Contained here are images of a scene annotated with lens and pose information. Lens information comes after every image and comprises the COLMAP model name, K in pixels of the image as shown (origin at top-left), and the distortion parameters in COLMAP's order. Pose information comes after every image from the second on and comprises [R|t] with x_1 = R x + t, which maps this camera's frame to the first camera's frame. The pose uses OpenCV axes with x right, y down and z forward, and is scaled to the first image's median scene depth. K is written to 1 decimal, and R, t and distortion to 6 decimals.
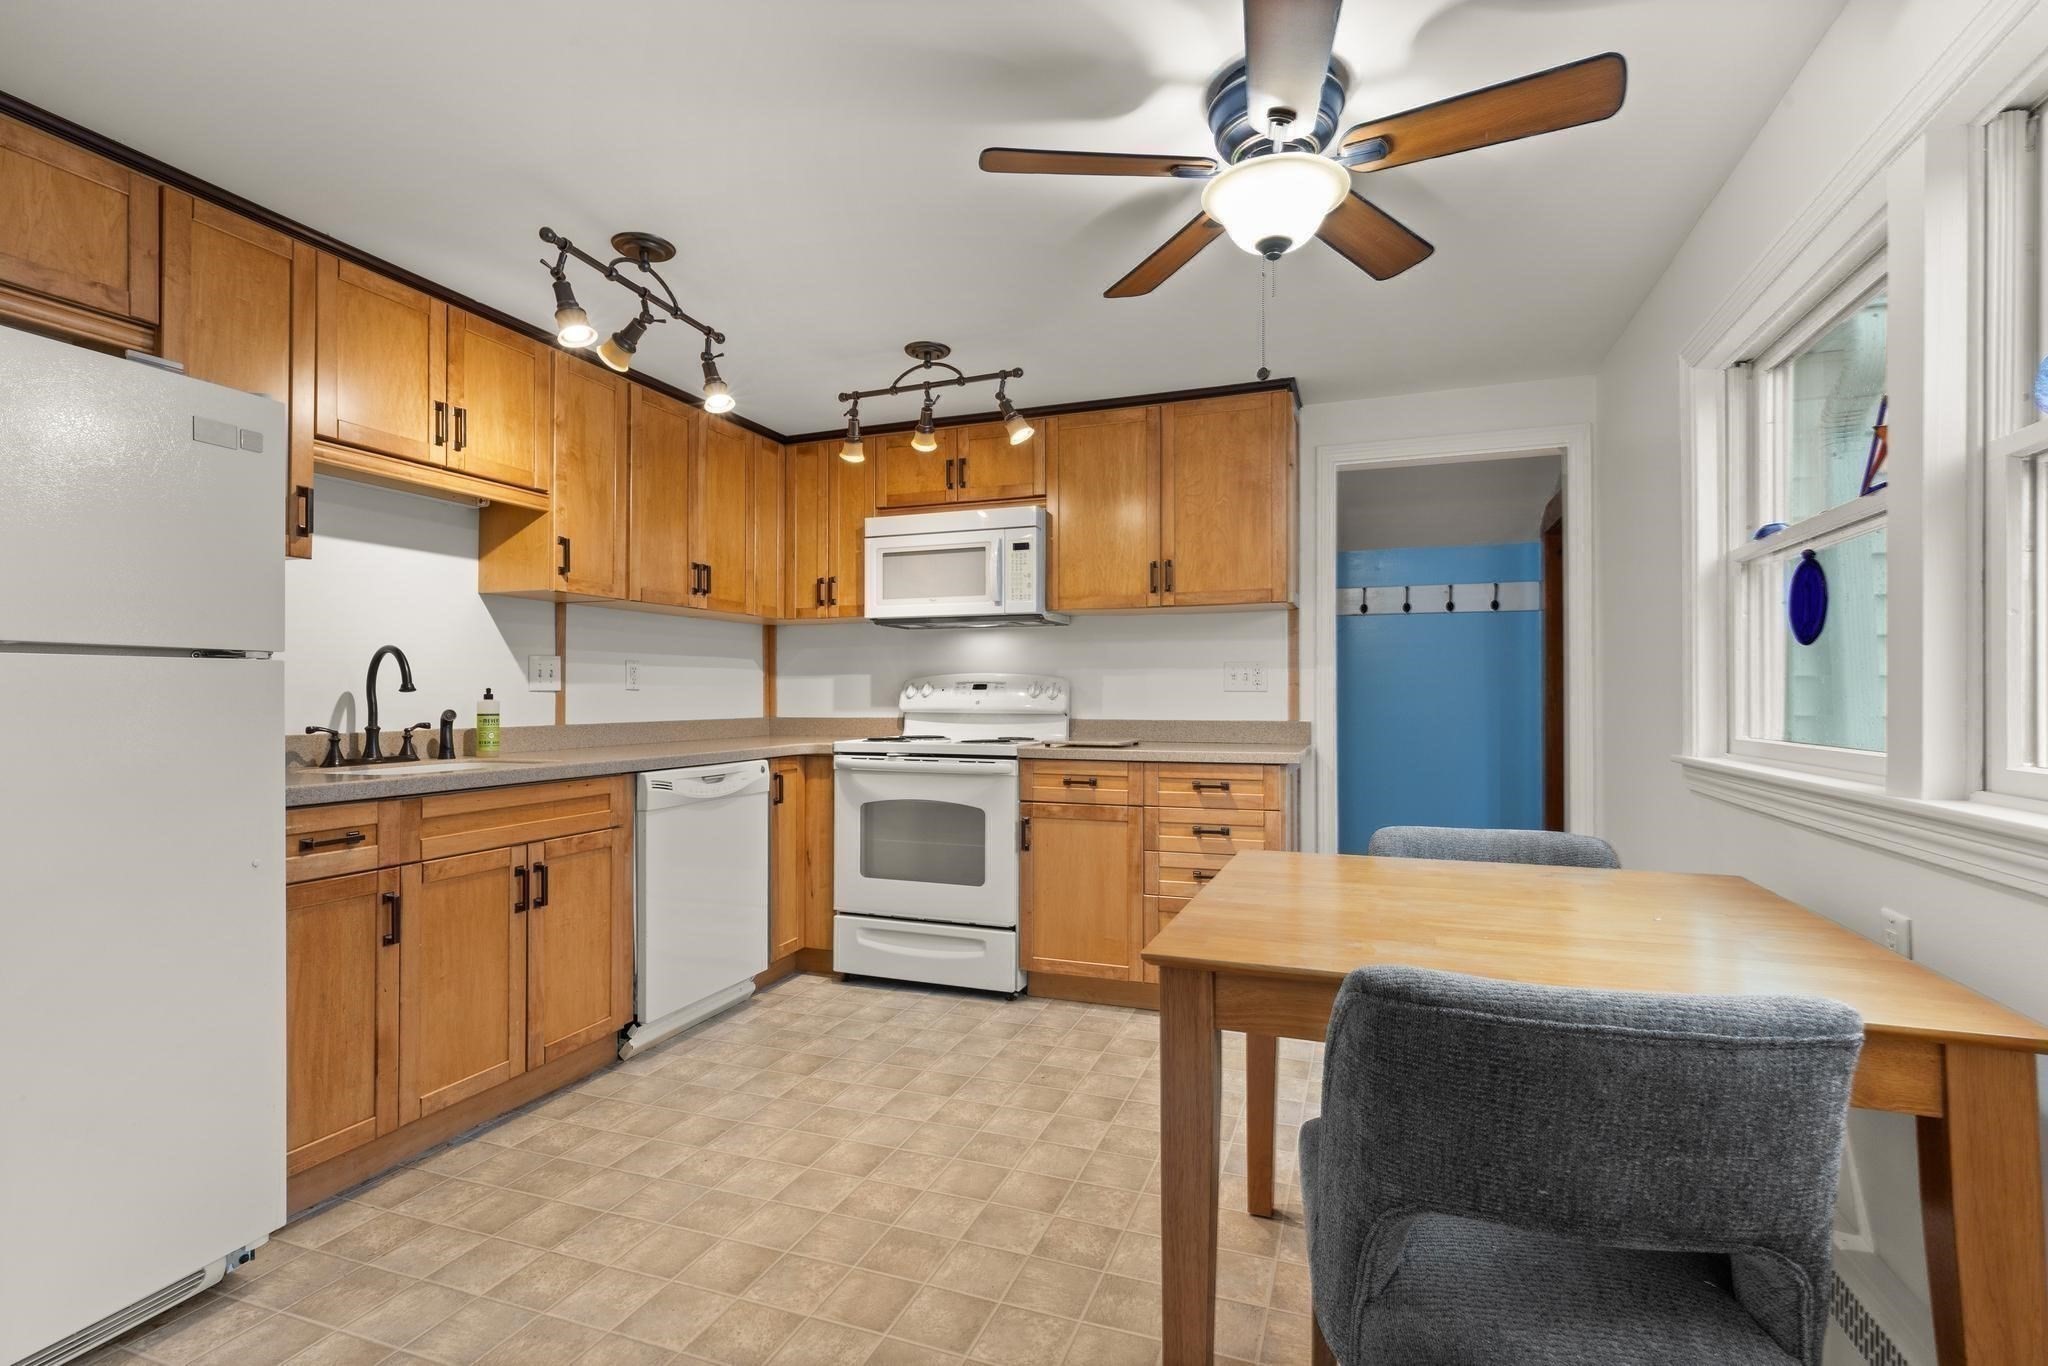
lens RADIAL K [[941.1, 0, 1032.2], [0, 941.1, 684.3], [0, 0, 1]] dist [0.006032, -0.000270]
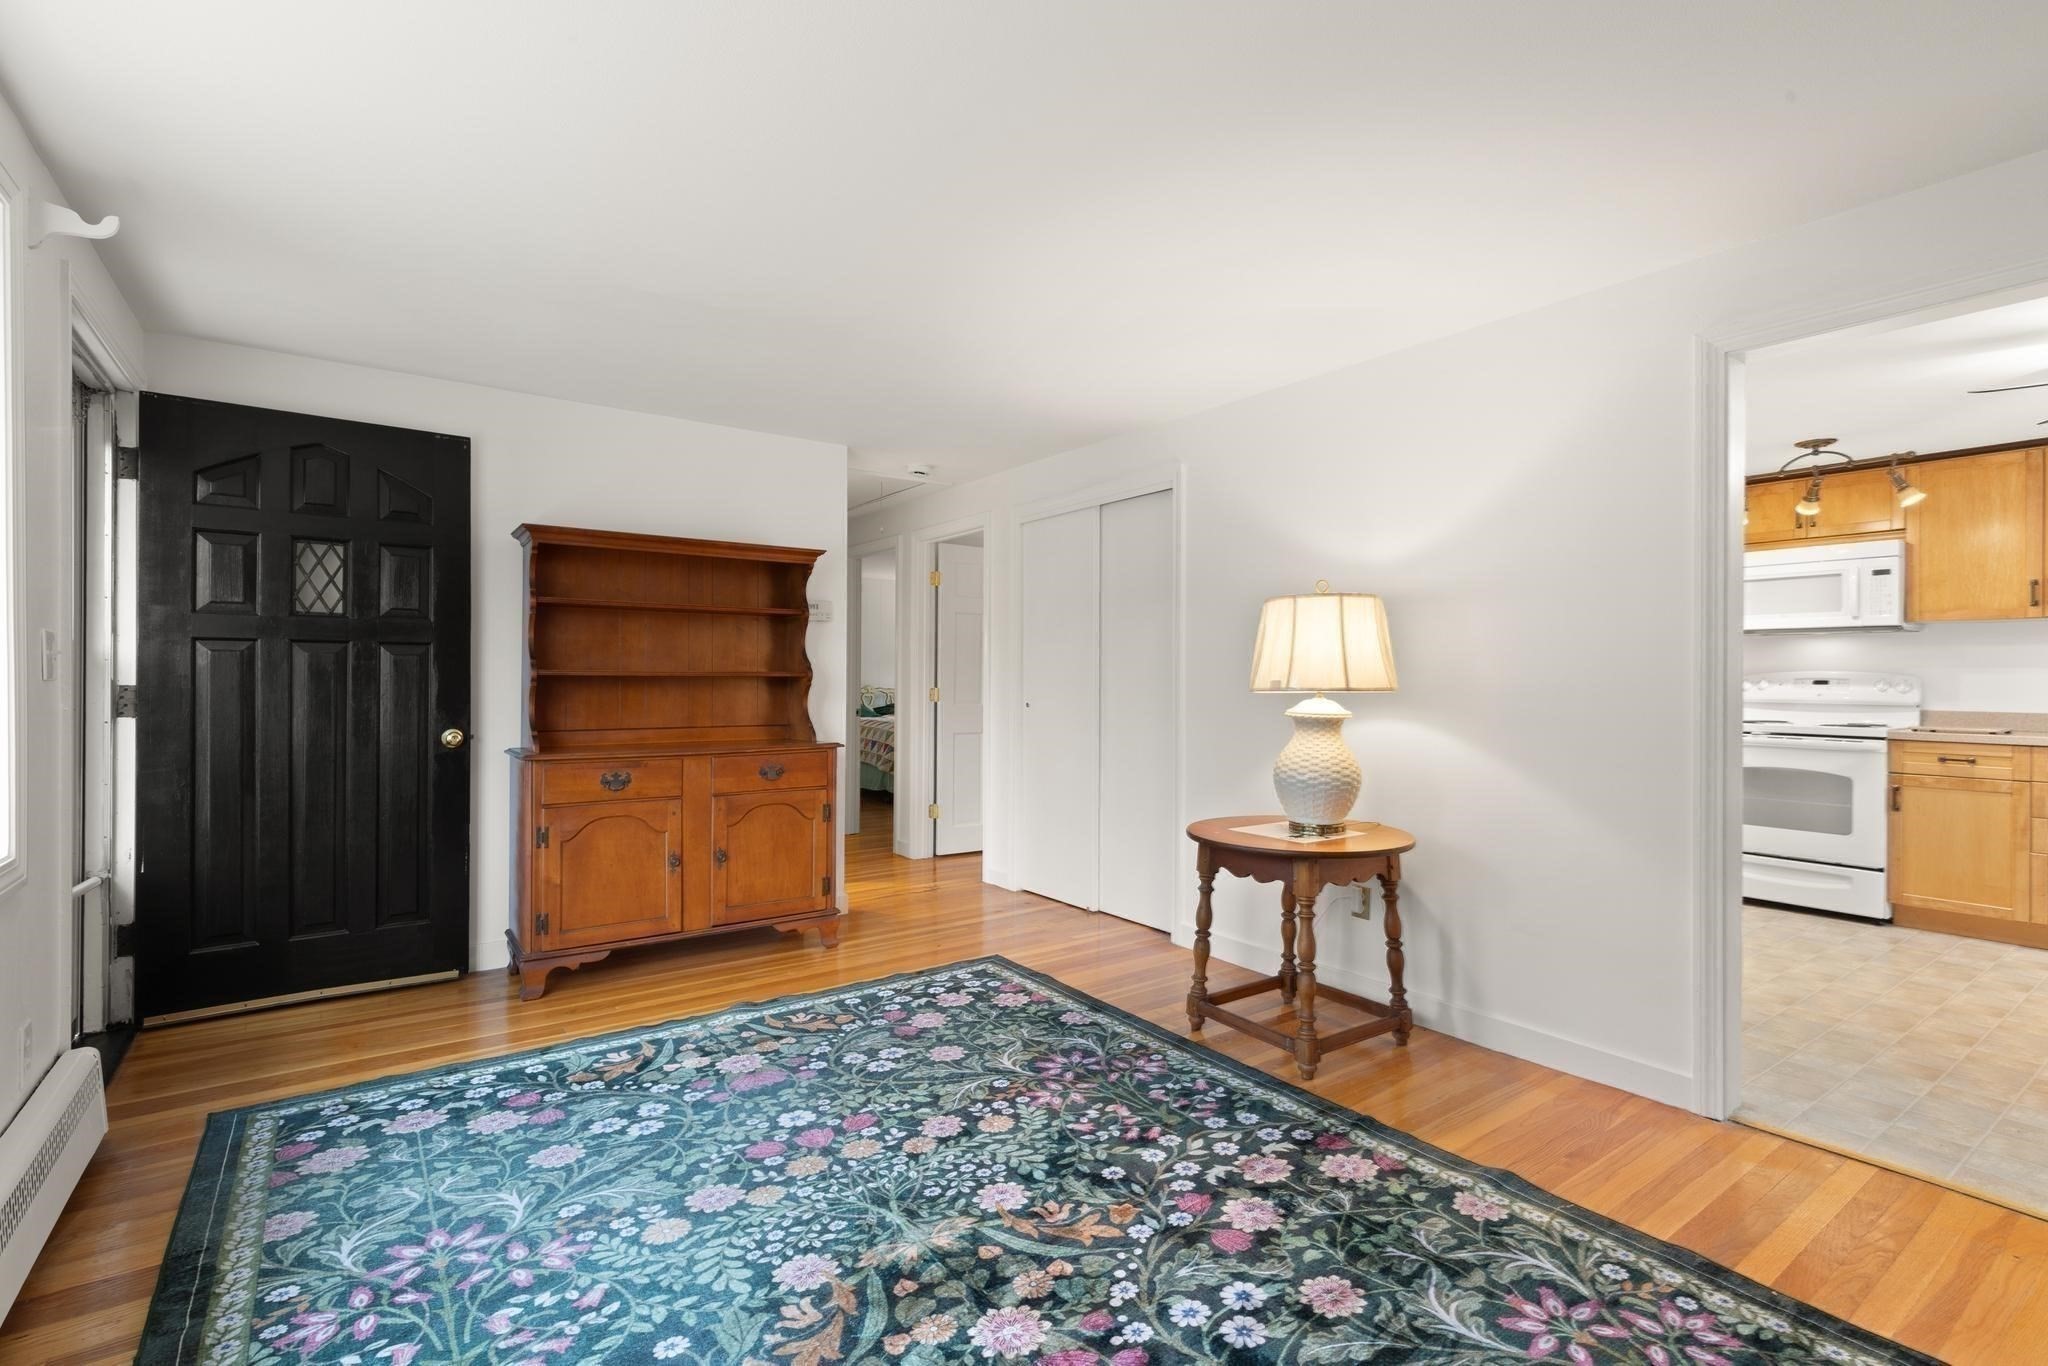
lens RADIAL K [[941.1, 0, 1017.3], [0, 941.1, 676.4], [0, 0, 1]] dist [0.006032, -0.000270]
pose [[0.822073, 0.003437, -0.569371, -0.280248], [0.001866, 0.999960, 0.008731, -0.023602], [0.569379, -0.008240, 0.822034, -0.817938]]
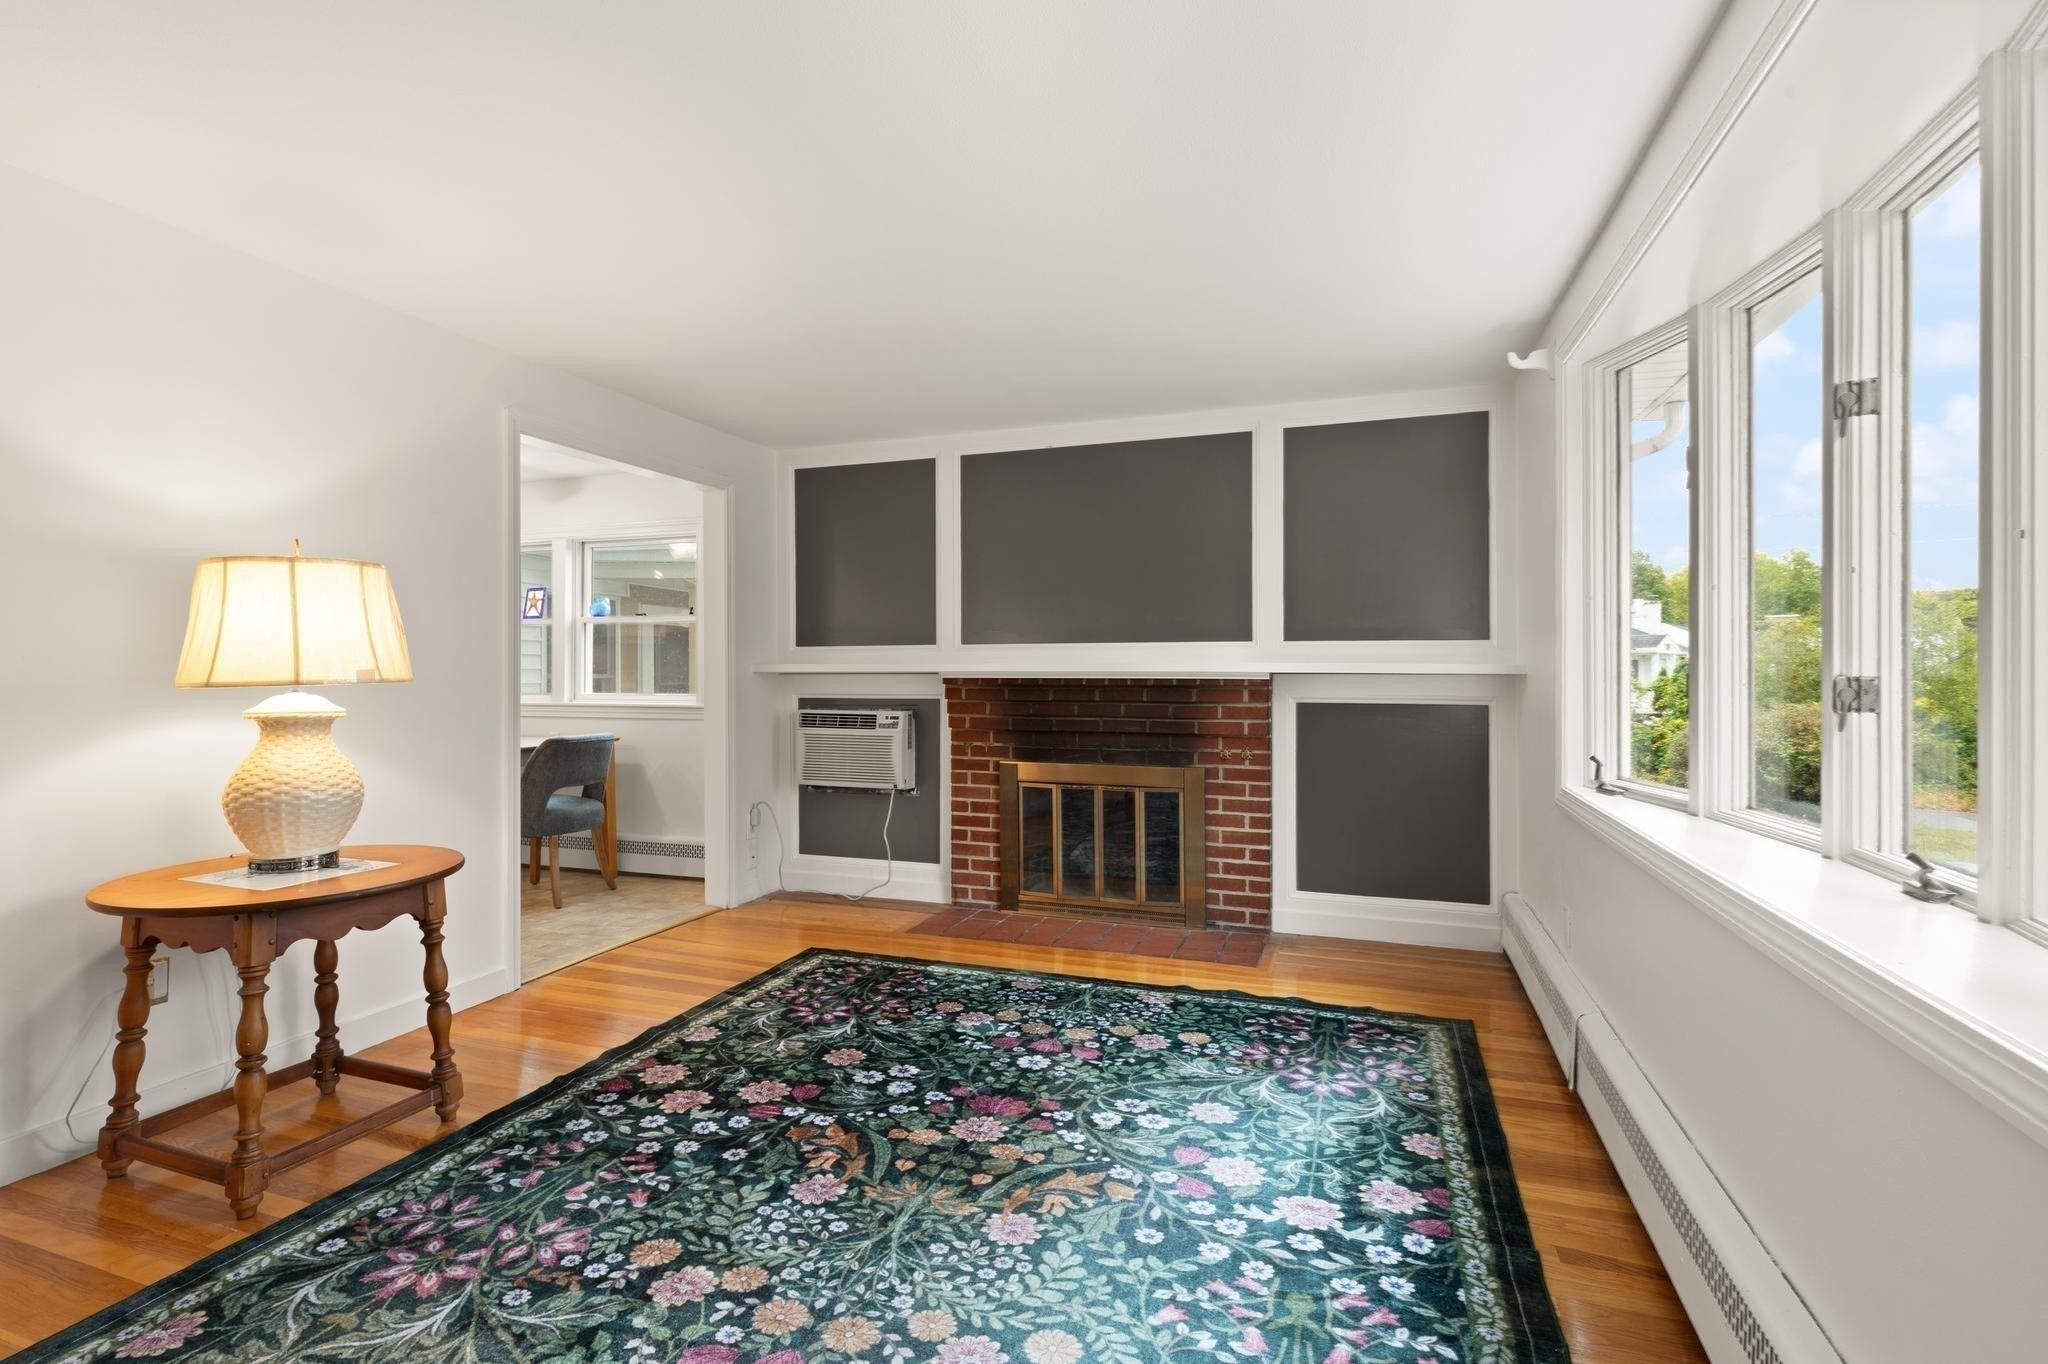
lens RADIAL K [[941.1, 0, 1041.6], [0, 941.1, 664.7], [0, 0, 1]] dist [0.006032, -0.000270]
pose [[-0.020703, 0.006281, 0.999766, -1.400063], [-0.011670, 0.999911, -0.006523, -0.016755], [-0.999718, -0.011802, -0.020628, -0.394626]]
